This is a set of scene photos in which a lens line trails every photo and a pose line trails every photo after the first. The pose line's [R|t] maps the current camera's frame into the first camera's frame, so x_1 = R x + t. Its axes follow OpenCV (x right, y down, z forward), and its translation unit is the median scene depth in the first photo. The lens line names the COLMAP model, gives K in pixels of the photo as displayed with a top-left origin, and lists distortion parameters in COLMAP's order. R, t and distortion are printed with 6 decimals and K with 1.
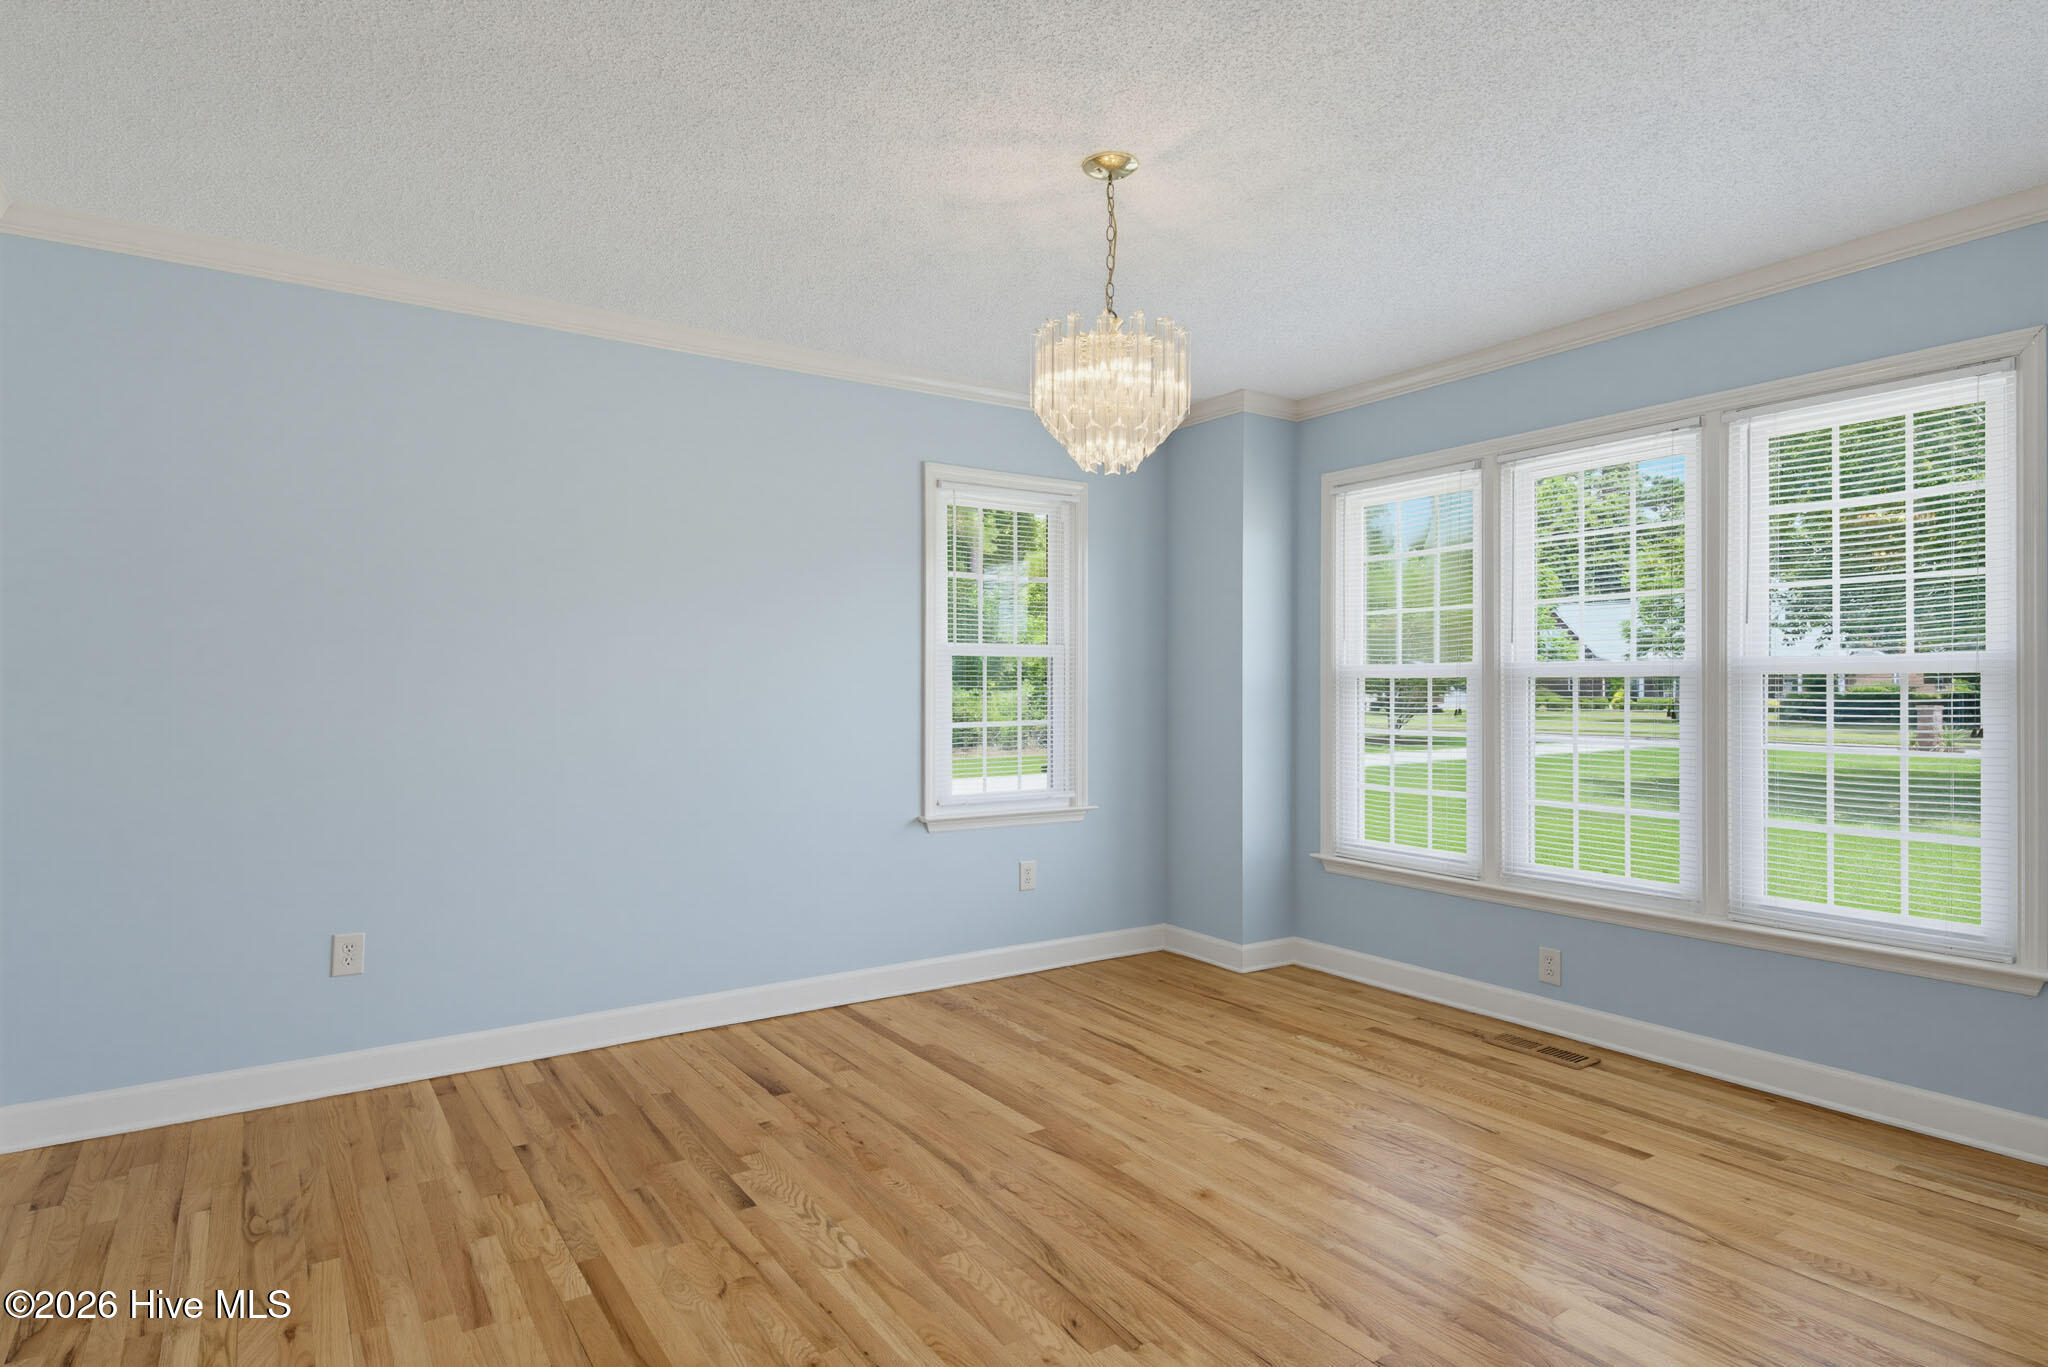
lens RADIAL K [[1113.6, 0, 1029.9], [0, 1113.6, 685.3], [0, 0, 1]] dist [0.045081, -0.026810]
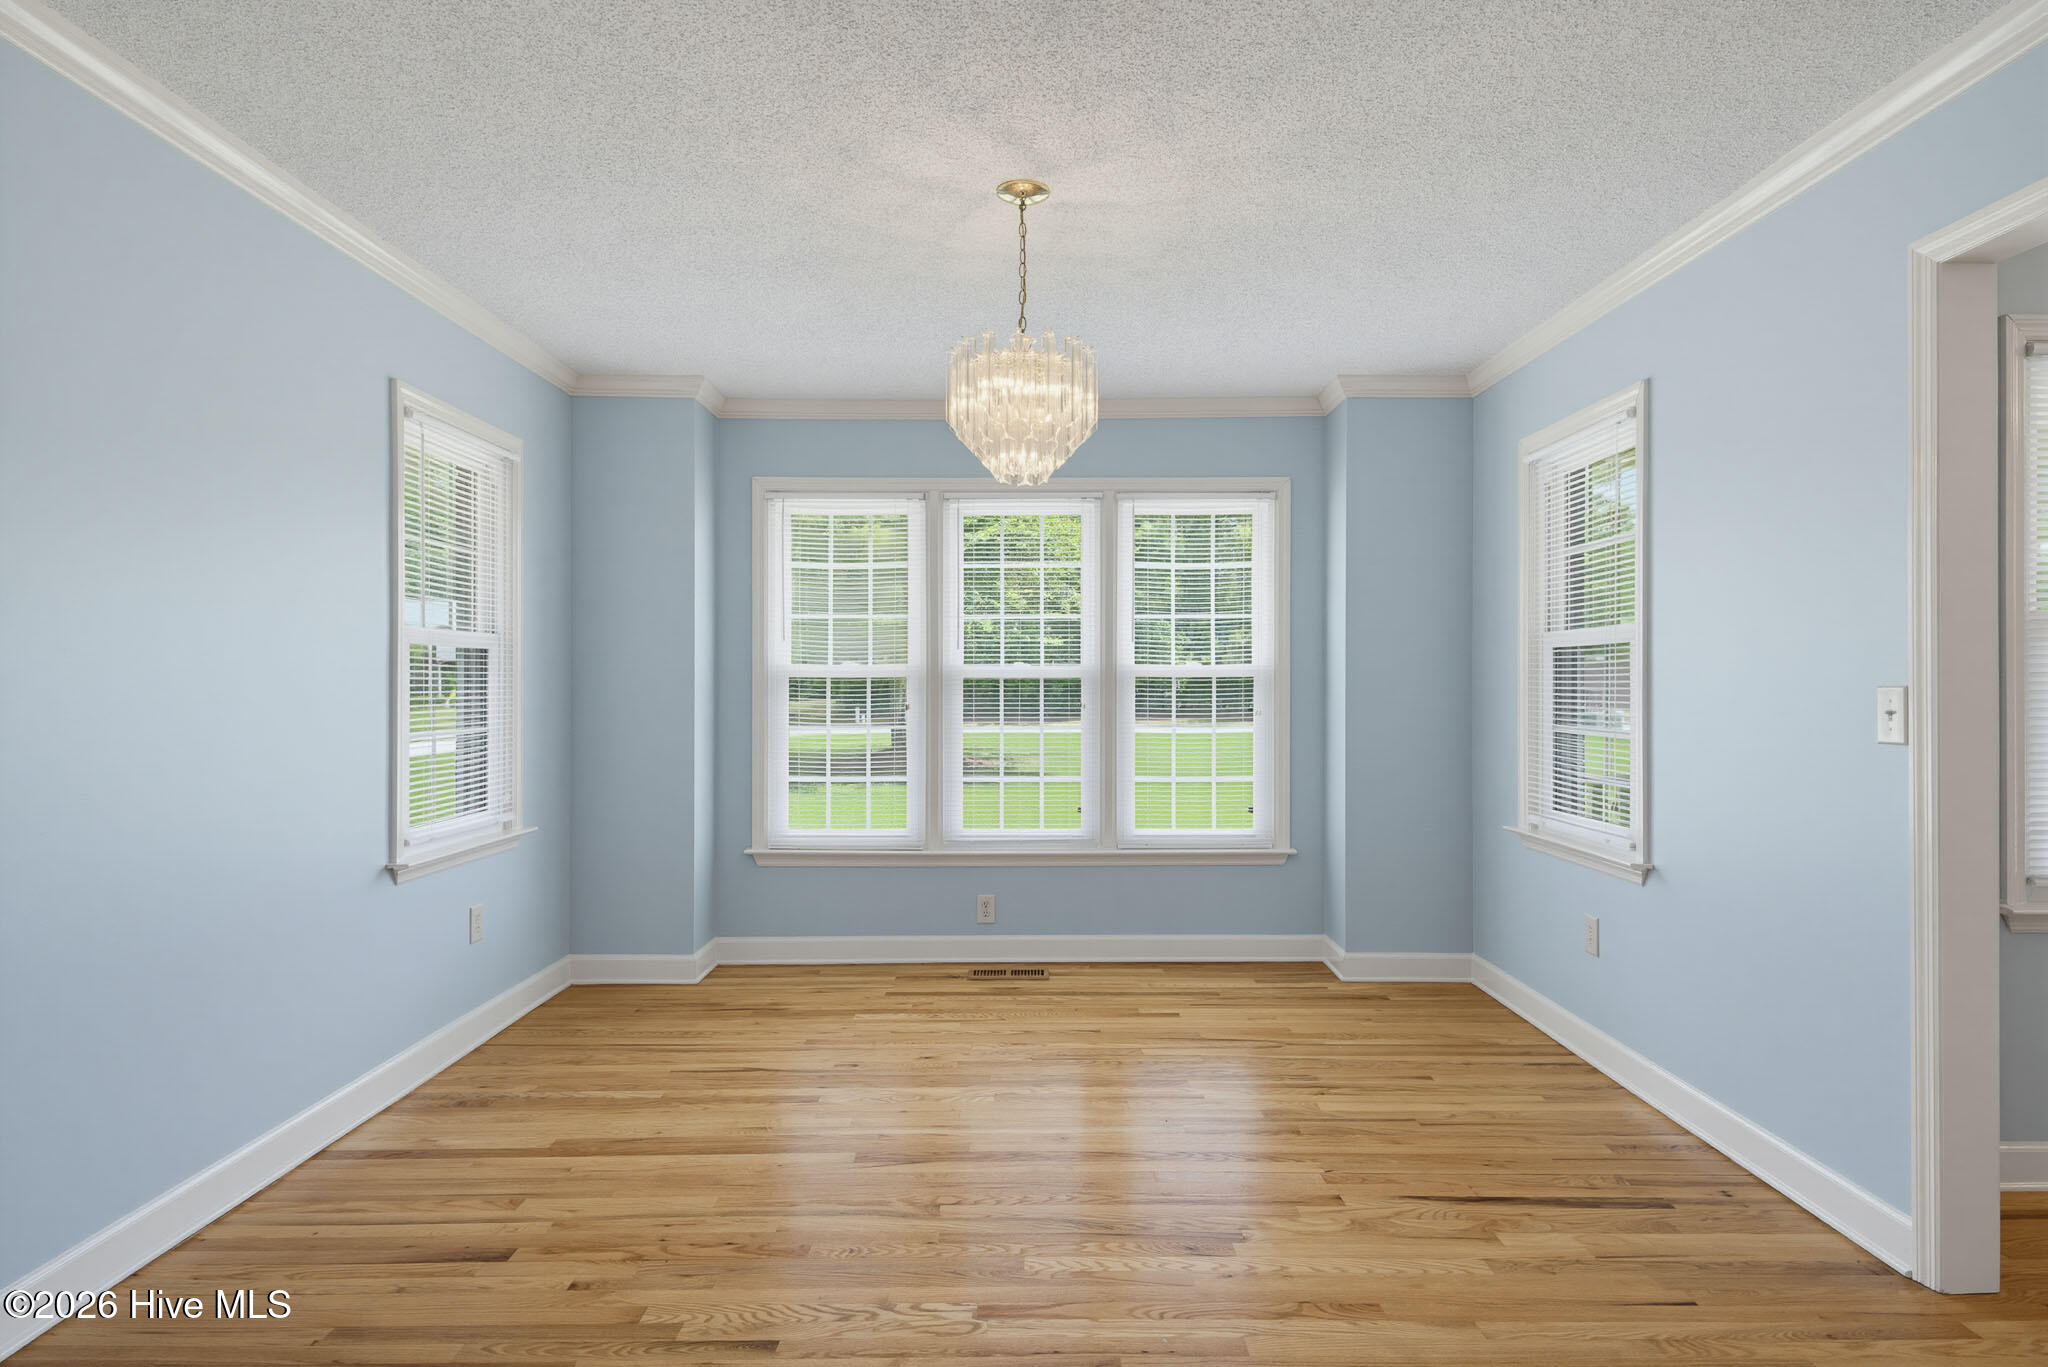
lens RADIAL K [[1113.6, 0, 1029.9], [0, 1113.6, 685.3], [0, 0, 1]] dist [0.045081, -0.026810]
pose [[0.549281, 0.001755, 0.835636, -0.563878], [-0.004607, 0.999989, 0.000928, -0.000555], [-0.835625, -0.004360, 0.549283, 0.290166]]
